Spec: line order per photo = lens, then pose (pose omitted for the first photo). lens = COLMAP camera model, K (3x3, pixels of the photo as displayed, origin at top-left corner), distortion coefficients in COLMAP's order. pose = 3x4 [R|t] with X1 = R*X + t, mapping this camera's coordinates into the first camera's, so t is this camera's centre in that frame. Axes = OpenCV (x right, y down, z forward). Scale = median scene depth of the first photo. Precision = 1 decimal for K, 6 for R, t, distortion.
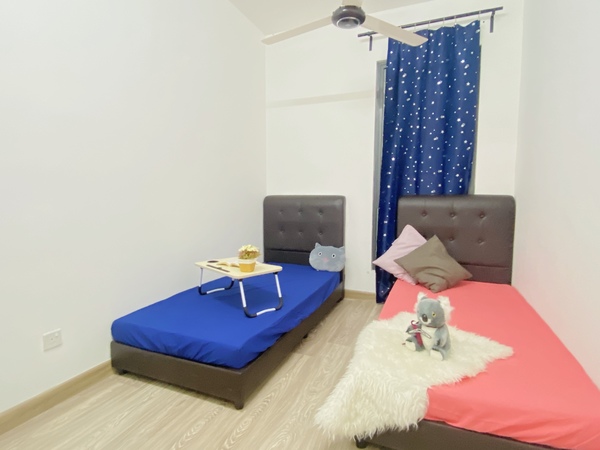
lens RADIAL K [[321.8, 0, 300.0], [0, 321.8, 225.0], [0, 0, 1]] dist [-0.026851, -0.000012]
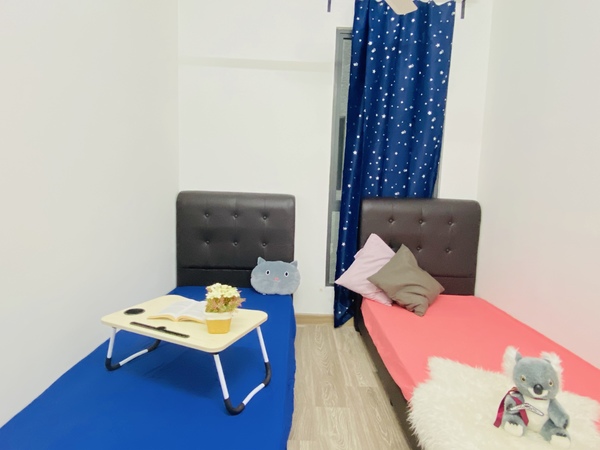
lens RADIAL K [[335.0, 0, 300.0], [0, 335.0, 225.0], [0, 0, 1]] dist [-0.005132, -0.001827]
pose [[0.920987, -0.011662, 0.389418, -0.183269], [0.001885, 0.999674, 0.025479, -0.043497], [-0.389588, -0.022732, 0.920709, 0.270266]]
